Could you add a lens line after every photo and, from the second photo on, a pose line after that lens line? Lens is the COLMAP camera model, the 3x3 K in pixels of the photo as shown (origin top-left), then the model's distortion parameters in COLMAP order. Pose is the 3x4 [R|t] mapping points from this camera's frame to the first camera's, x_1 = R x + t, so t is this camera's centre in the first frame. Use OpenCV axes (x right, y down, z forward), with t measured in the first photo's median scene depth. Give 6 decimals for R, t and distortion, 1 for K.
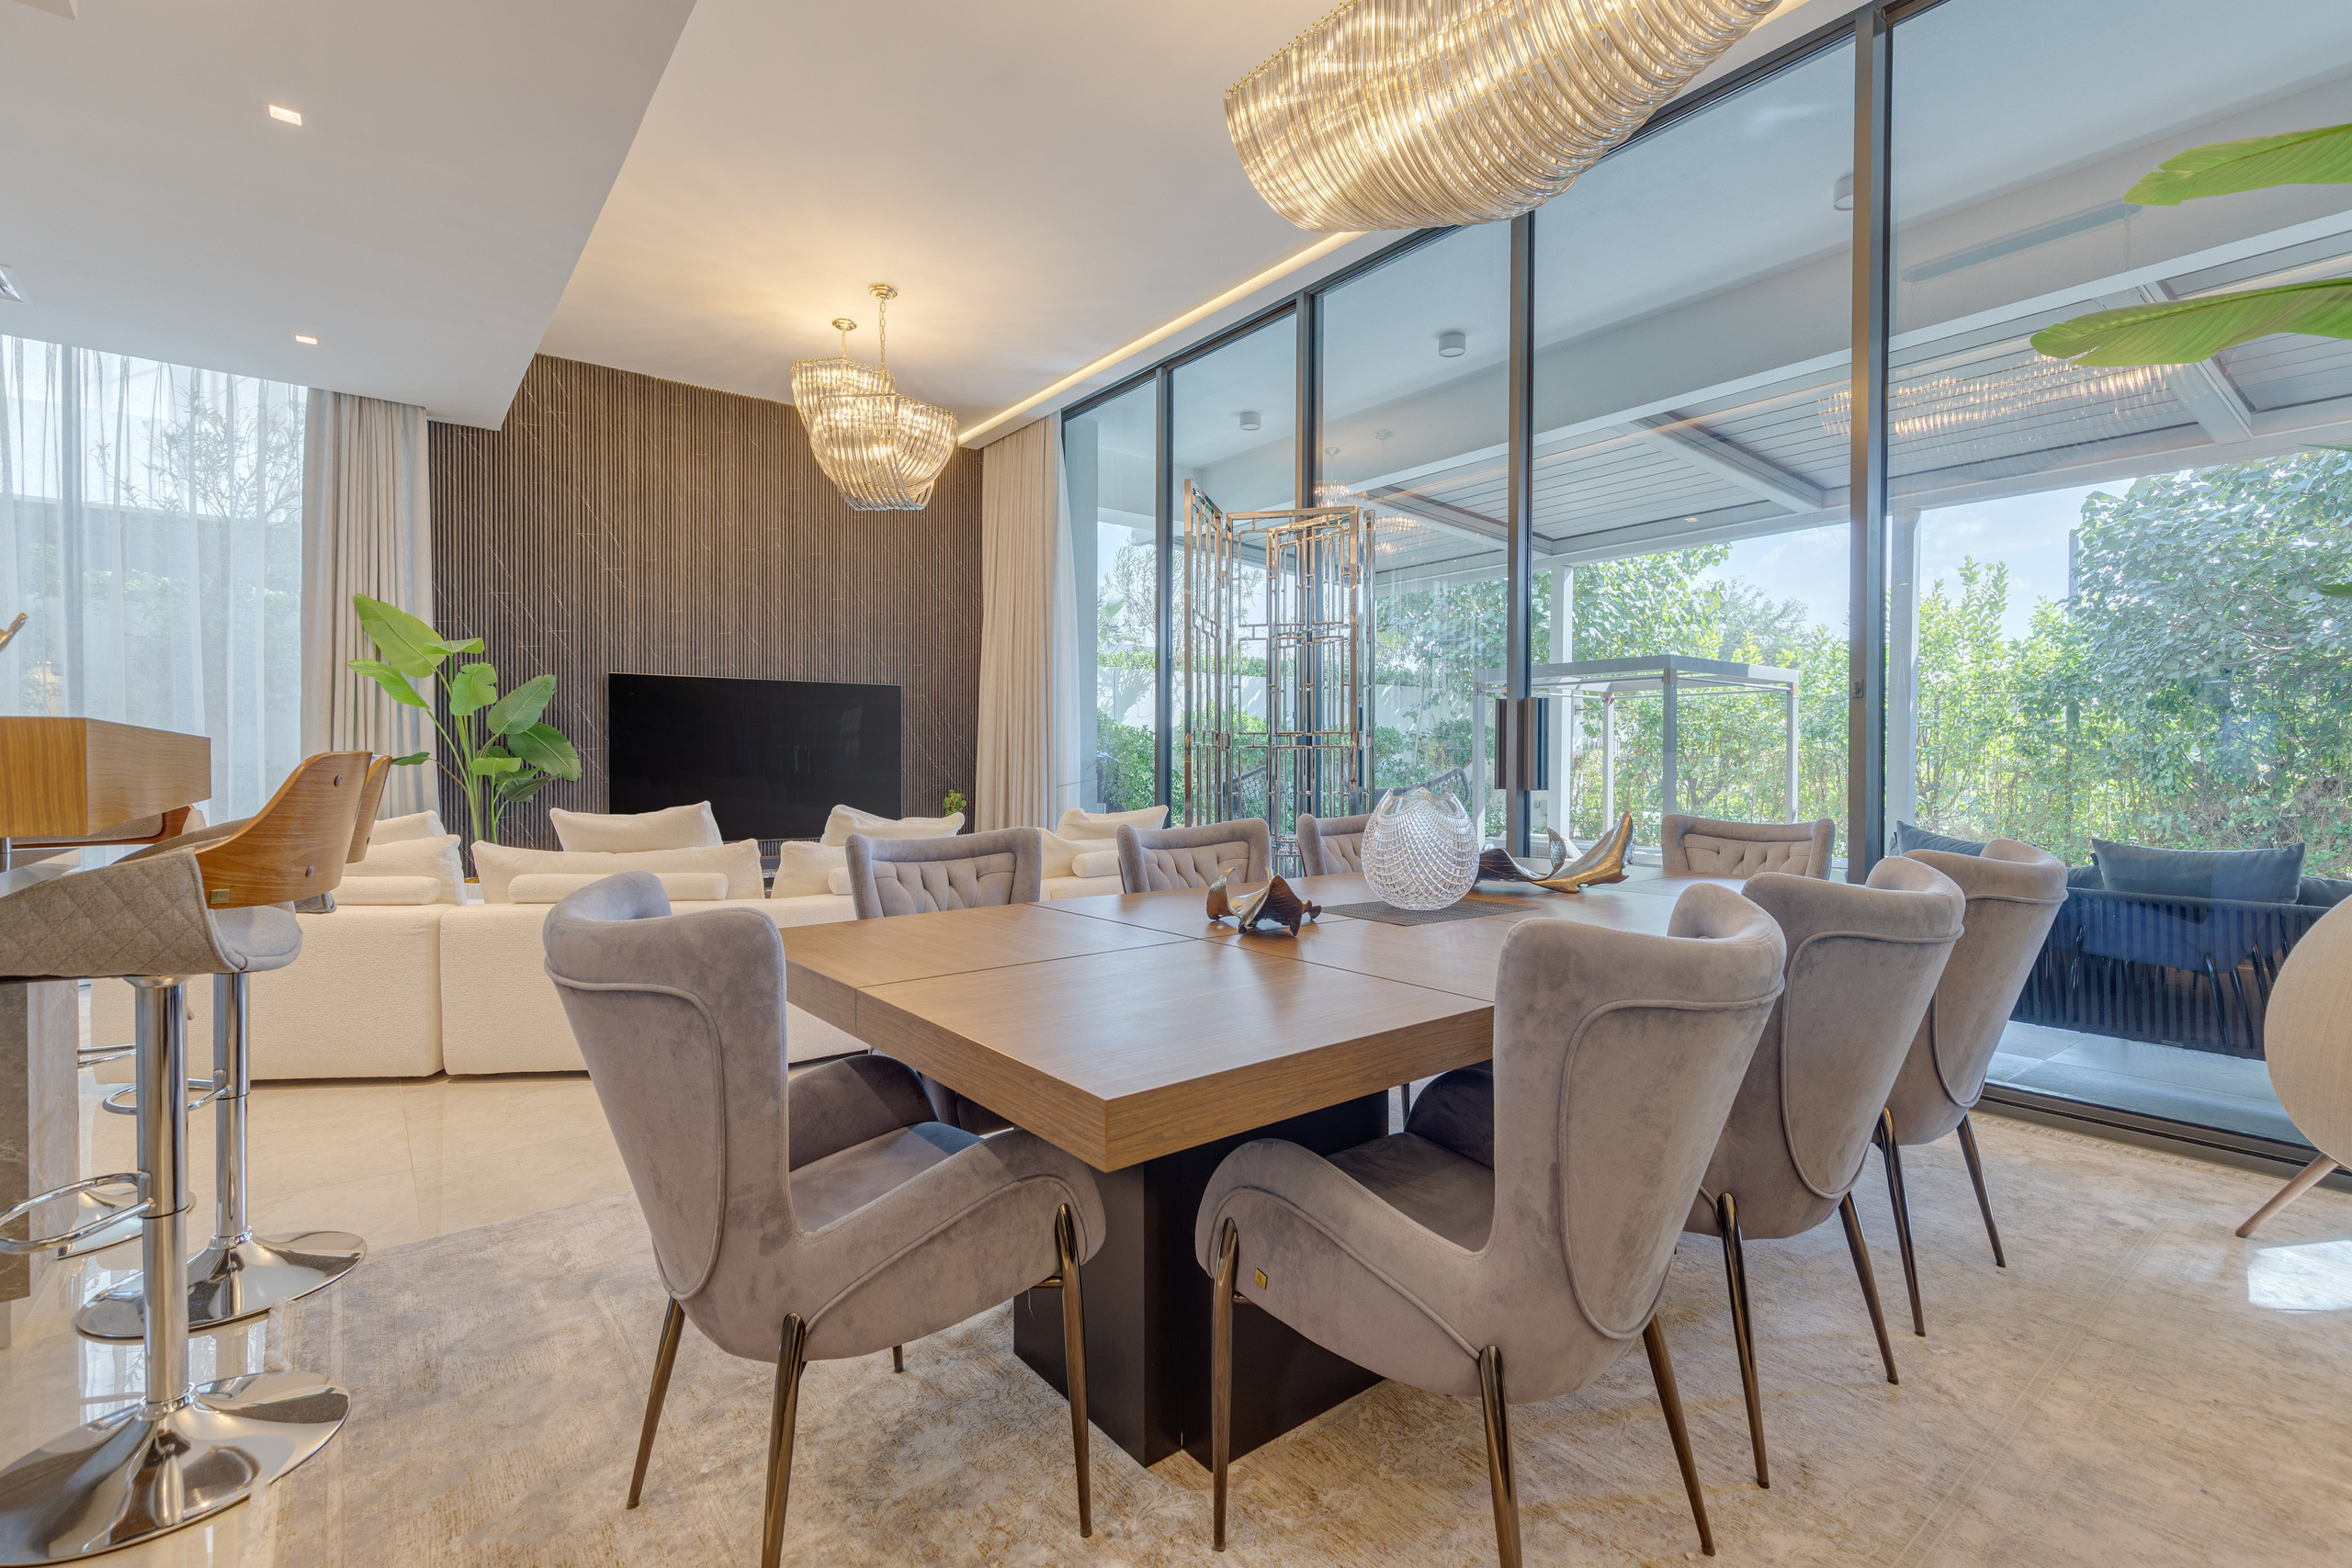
lens RADIAL K [[1074.2, 0, 1097.4], [0, 1074.2, 780.0], [0, 0, 1]] dist [0.002878, -0.000012]
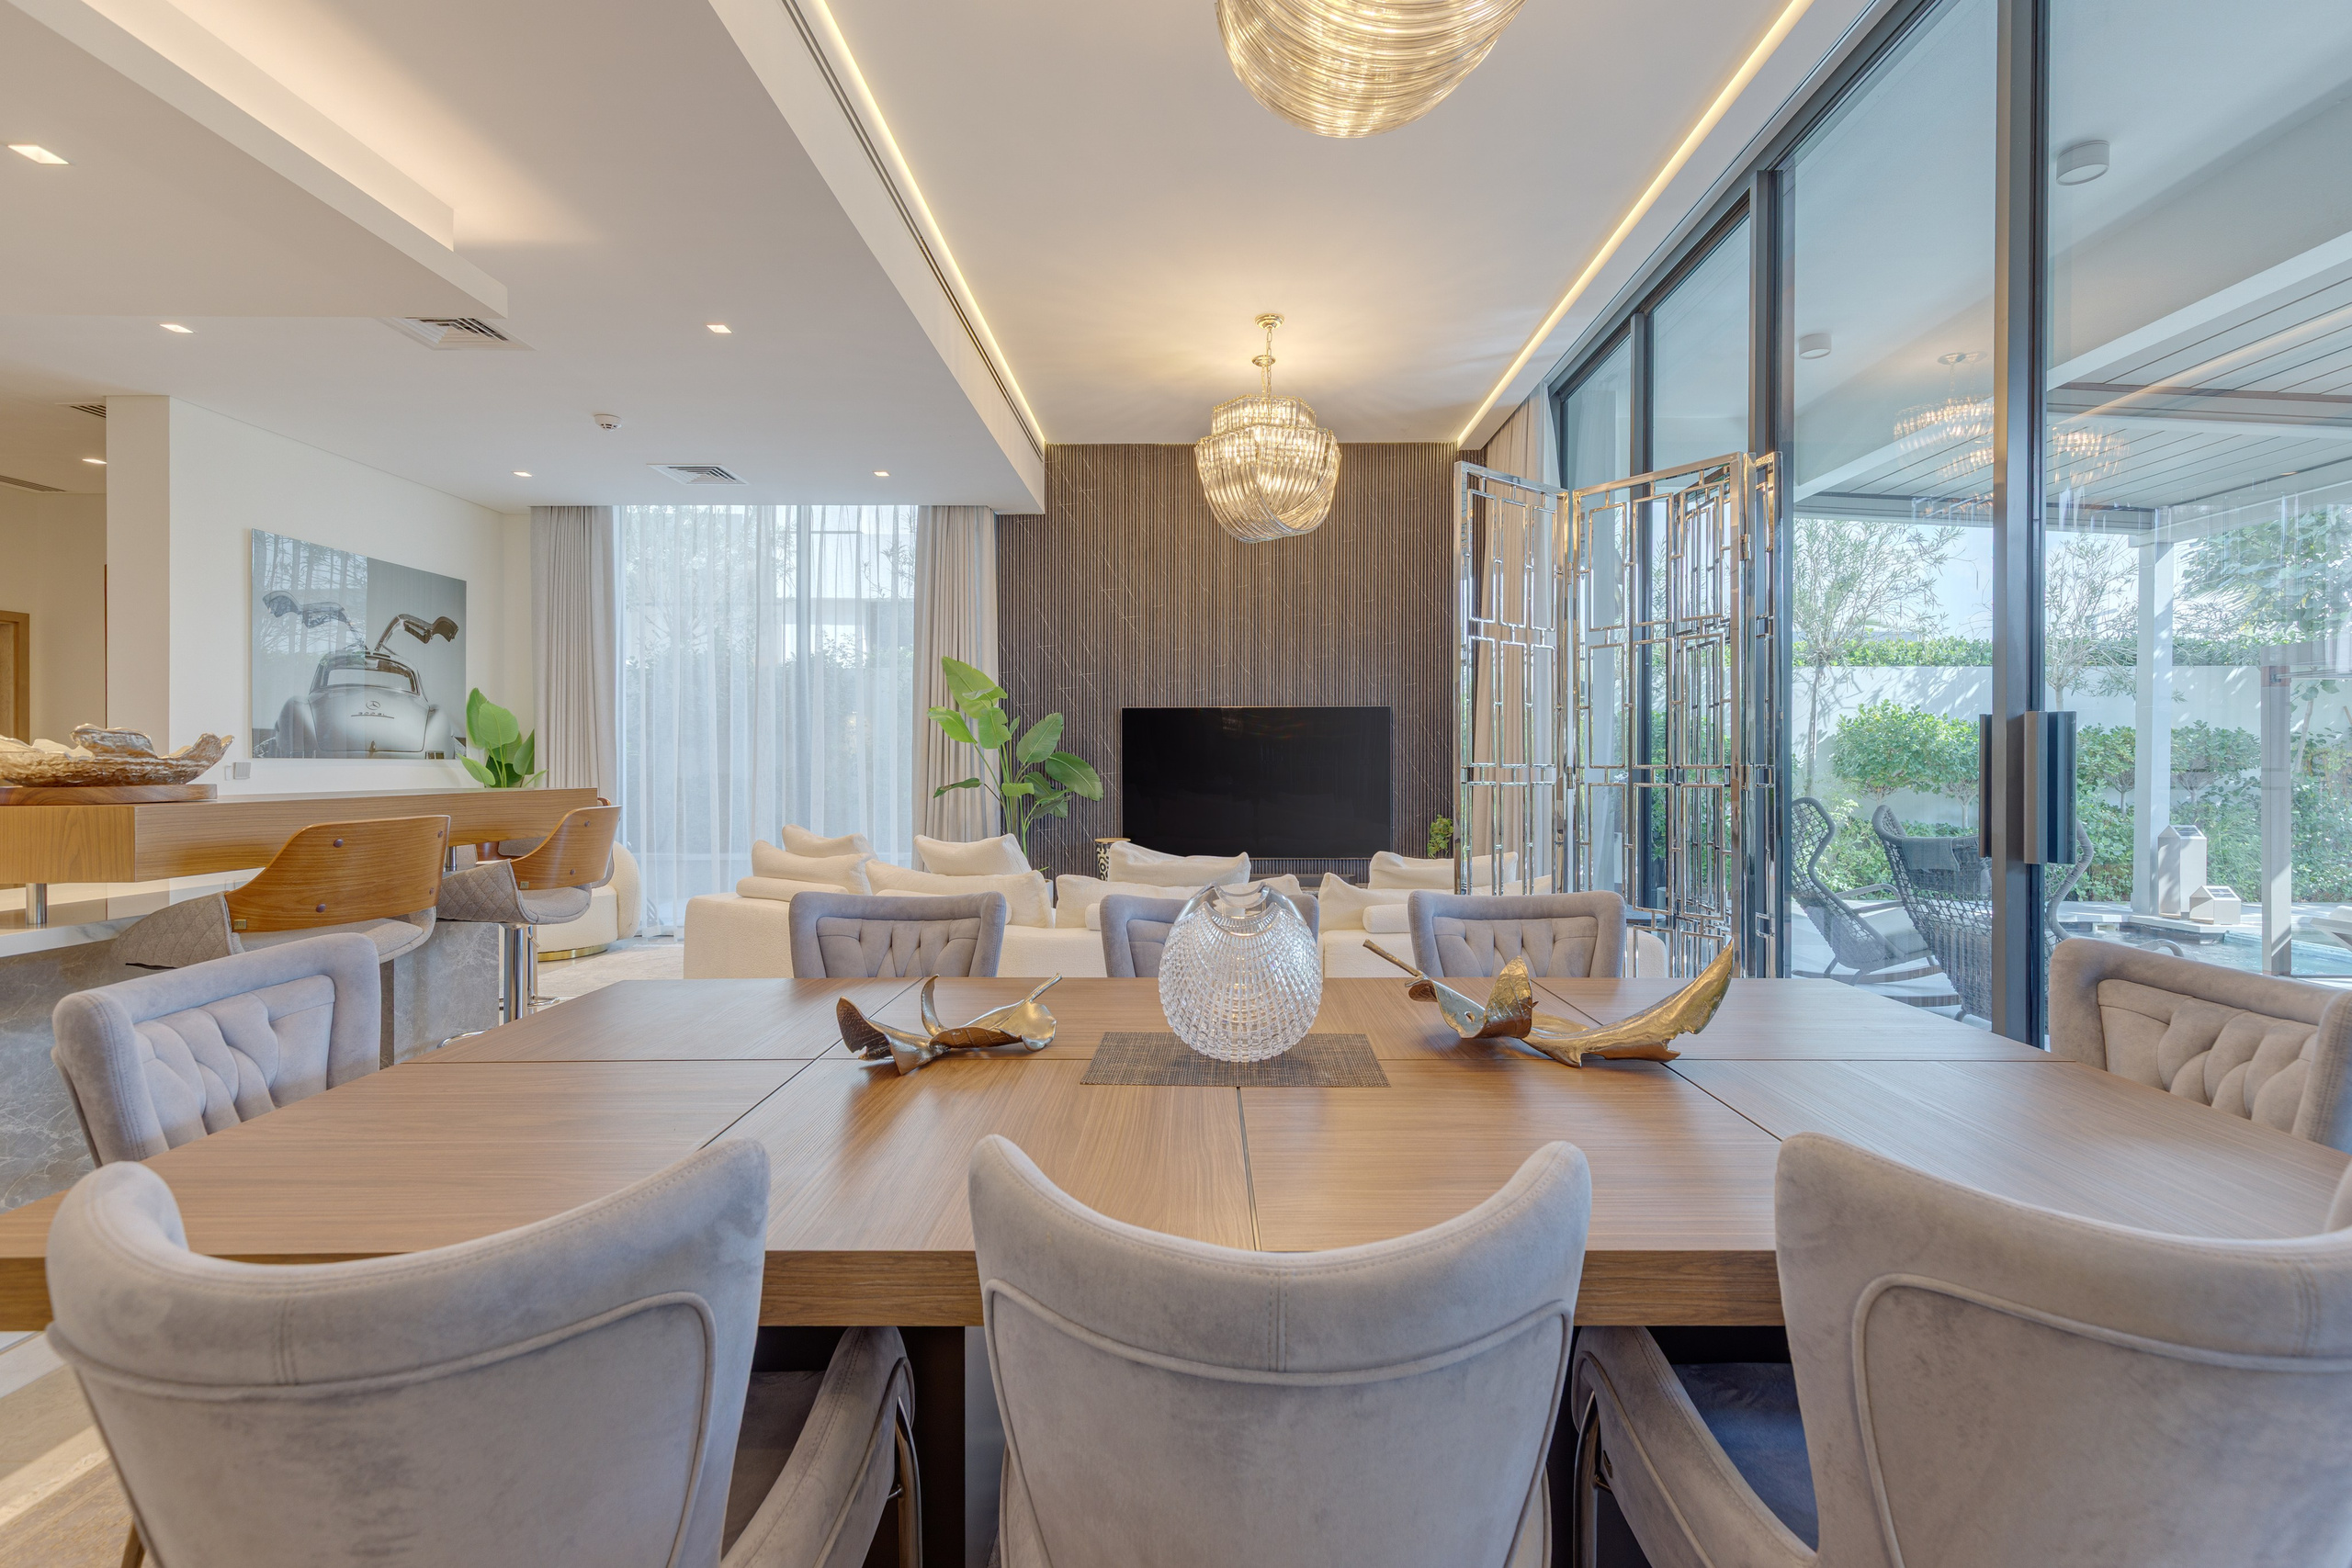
lens RADIAL K [[1018.2, 0, 1172.4], [0, 1018.2, 776.8], [0, 0, 1]] dist [-0.000268, -0.000235]
pose [[0.796358, 0.004712, -0.604807, 0.251047], [-0.006903, 0.999975, -0.001298, -0.024197], [0.604786, 0.005209, 0.796371, 0.160766]]
